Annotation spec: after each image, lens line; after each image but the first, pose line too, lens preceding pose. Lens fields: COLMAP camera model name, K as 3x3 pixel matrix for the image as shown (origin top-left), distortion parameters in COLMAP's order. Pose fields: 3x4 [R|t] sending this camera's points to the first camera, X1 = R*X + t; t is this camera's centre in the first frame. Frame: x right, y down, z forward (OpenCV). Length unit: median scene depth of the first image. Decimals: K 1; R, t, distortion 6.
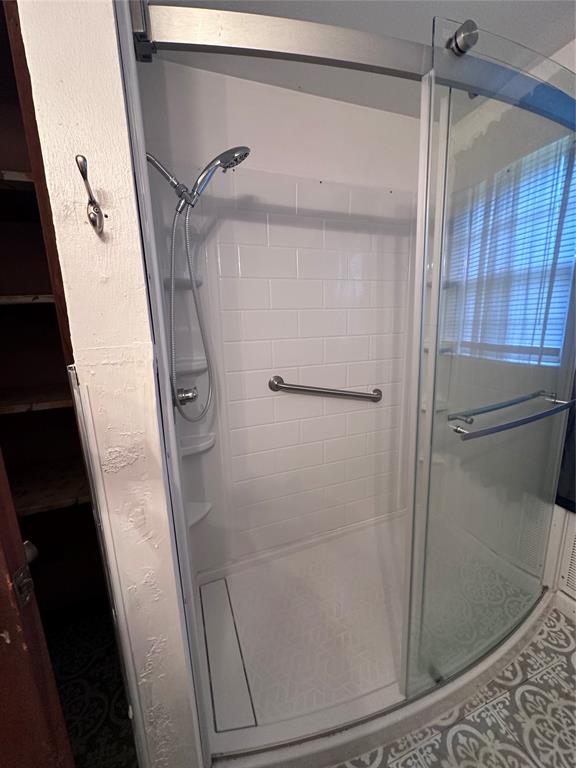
lens RADIAL K [[306.4, 0, 288.7], [0, 306.4, 384.8], [0, 0, 1]] dist [-0.002821, 0.000875]
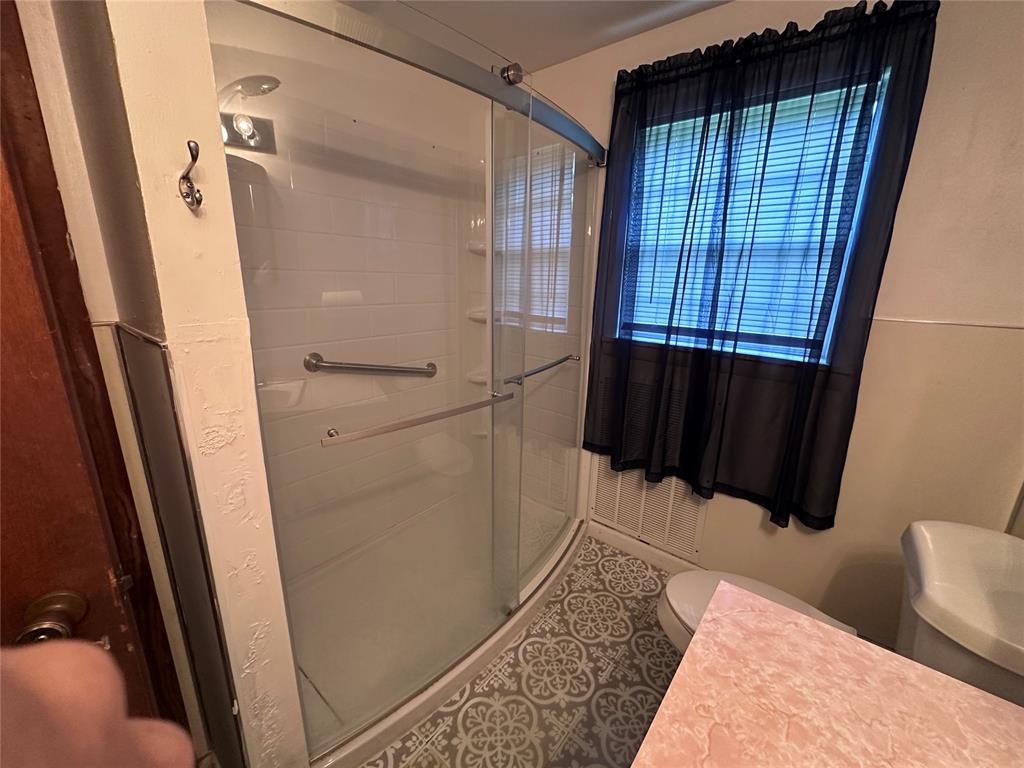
lens RADIAL K [[408.5, 0, 512.6], [0, 408.5, 383.9], [0, 0, 1]] dist [-0.002821, 0.000875]
pose [[0.862705, -0.079518, 0.499416, -0.205107], [0.054247, 0.996413, 0.064943, 0.018558], [-0.502789, -0.028935, 0.863925, -0.317948]]
